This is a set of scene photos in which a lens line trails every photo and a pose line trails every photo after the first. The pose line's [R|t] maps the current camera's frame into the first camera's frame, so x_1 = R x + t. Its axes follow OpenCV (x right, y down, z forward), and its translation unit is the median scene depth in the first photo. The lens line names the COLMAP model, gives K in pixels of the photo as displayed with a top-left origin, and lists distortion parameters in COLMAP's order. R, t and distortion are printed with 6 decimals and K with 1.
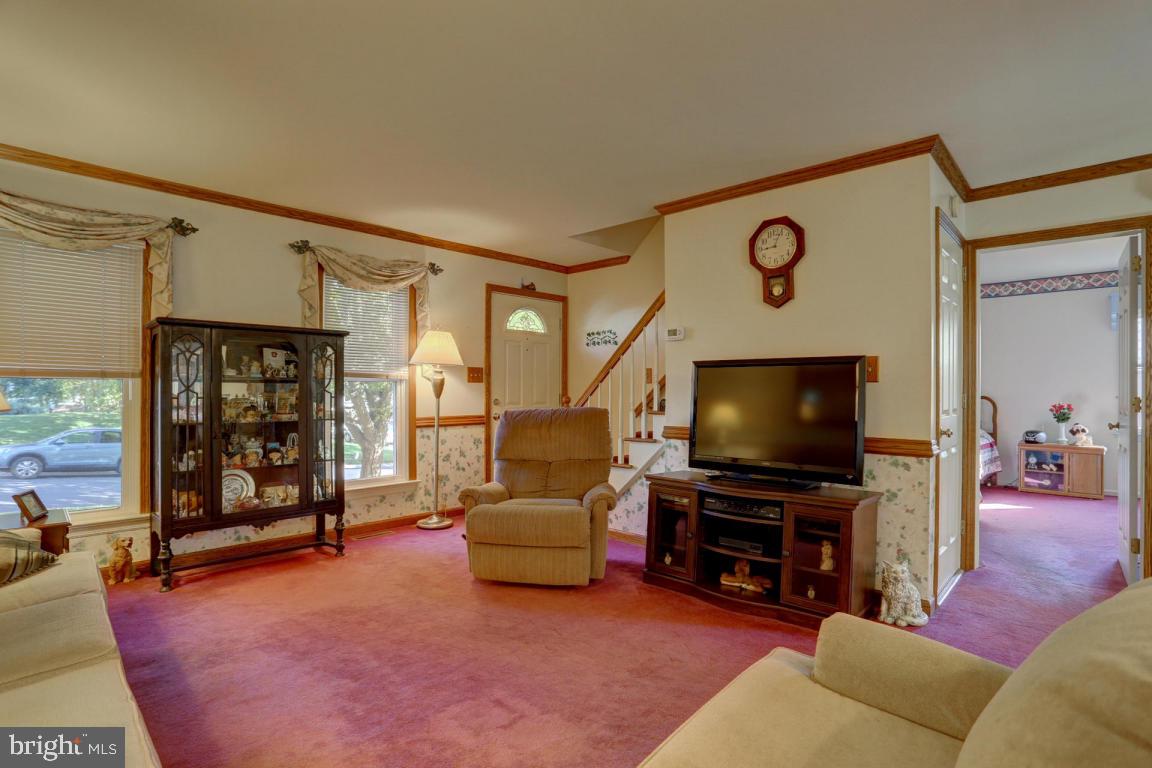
lens RADIAL K [[560.2, 0, 583.3], [0, 560.2, 381.6], [0, 0, 1]] dist [-0.055031, 0.009191]
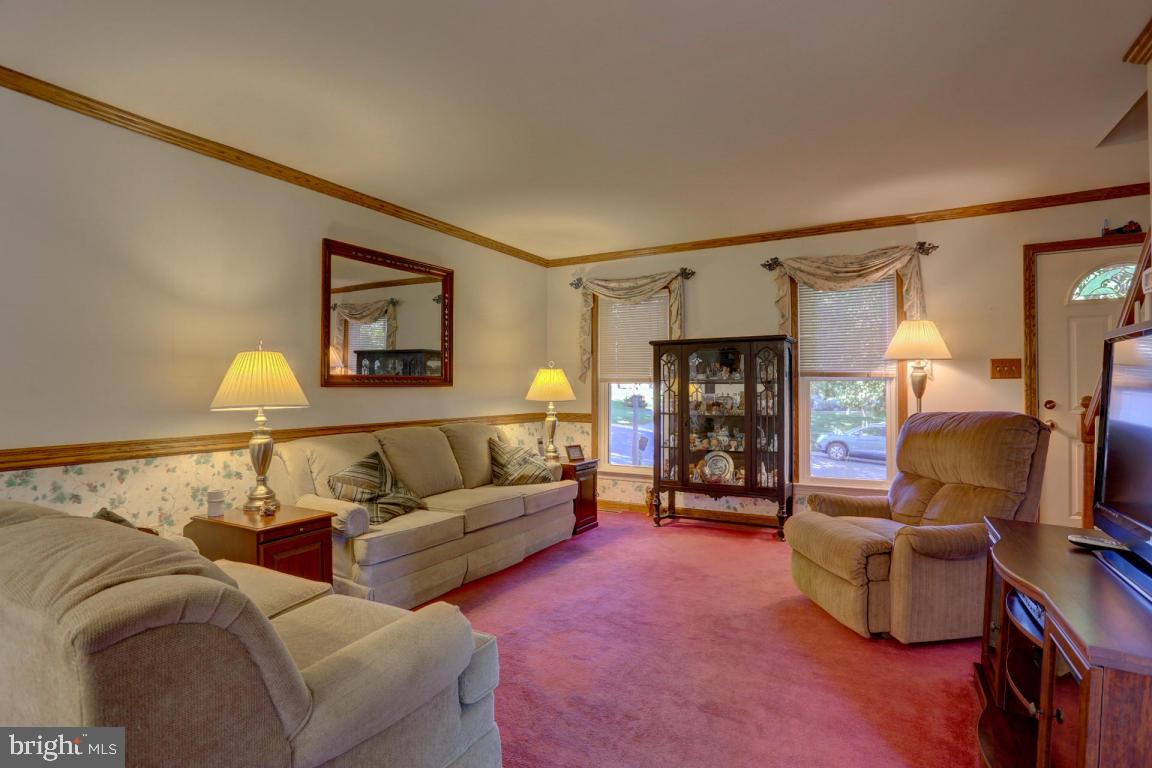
lens RADIAL K [[560.2, 0, 572.7], [0, 560.2, 381.9], [0, 0, 1]] dist [-0.055031, 0.009191]
pose [[0.240495, -0.018350, -0.970477, 0.502290], [0.018073, 0.999733, -0.014424, 0.008086], [0.970482, -0.014070, 0.240762, 0.319816]]
